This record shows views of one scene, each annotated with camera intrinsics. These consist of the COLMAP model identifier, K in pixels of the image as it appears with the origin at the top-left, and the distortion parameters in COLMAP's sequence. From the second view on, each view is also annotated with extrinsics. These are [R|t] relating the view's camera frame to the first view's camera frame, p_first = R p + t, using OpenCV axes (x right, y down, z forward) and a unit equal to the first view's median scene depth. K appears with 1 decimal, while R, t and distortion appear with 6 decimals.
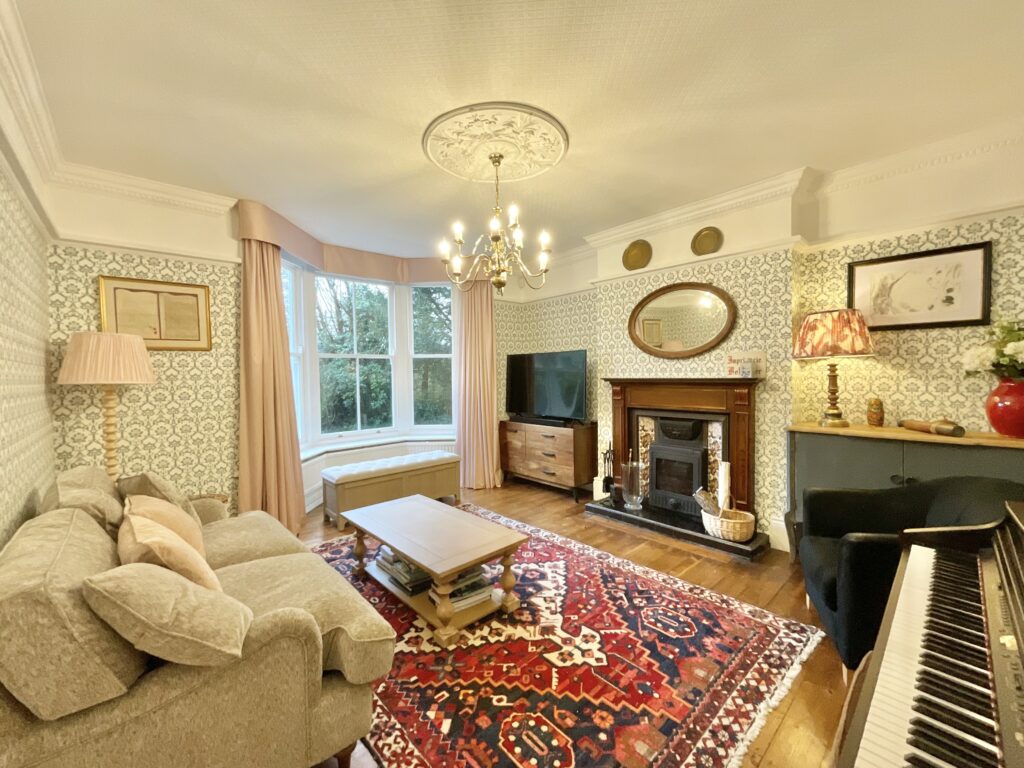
lens RADIAL K [[416.3, 0, 511.8], [0, 416.3, 387.5], [0, 0, 1]] dist [-0.003587, -0.000262]
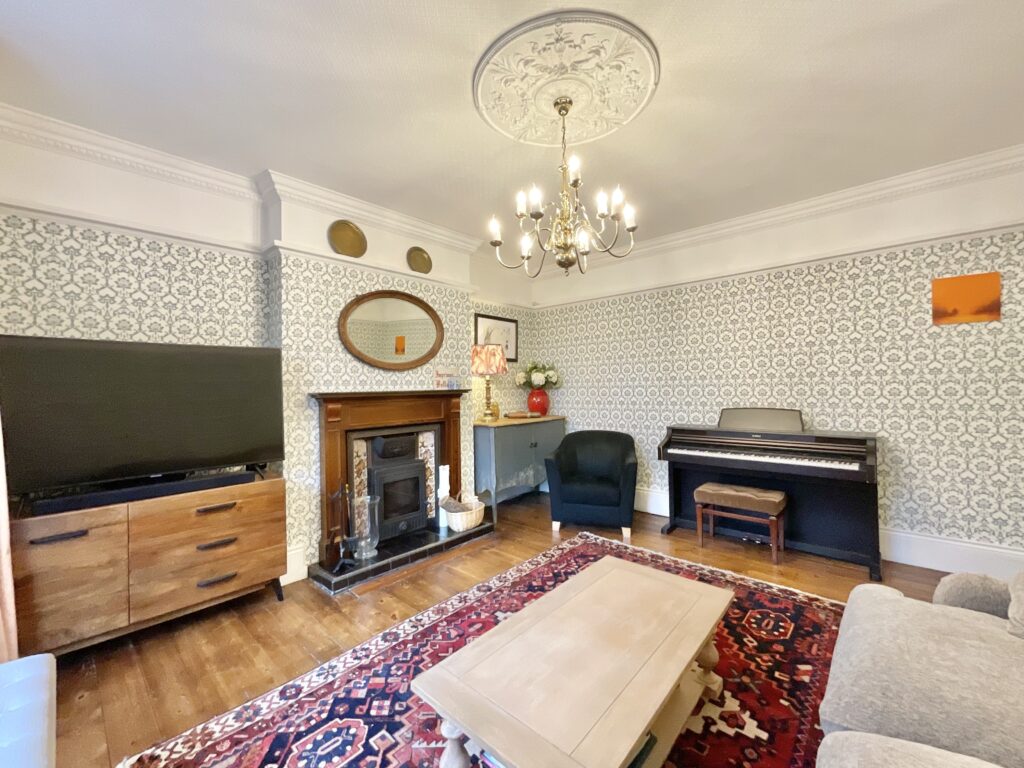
lens RADIAL K [[416.3, 0, 510.3], [0, 416.3, 384.3], [0, 0, 1]] dist [-0.003587, -0.000262]
pose [[-0.094833, 0.027277, 0.995119, -0.600841], [0.057856, 0.998086, -0.021844, -0.002842], [-0.993811, 0.055502, -0.096229, 0.898764]]
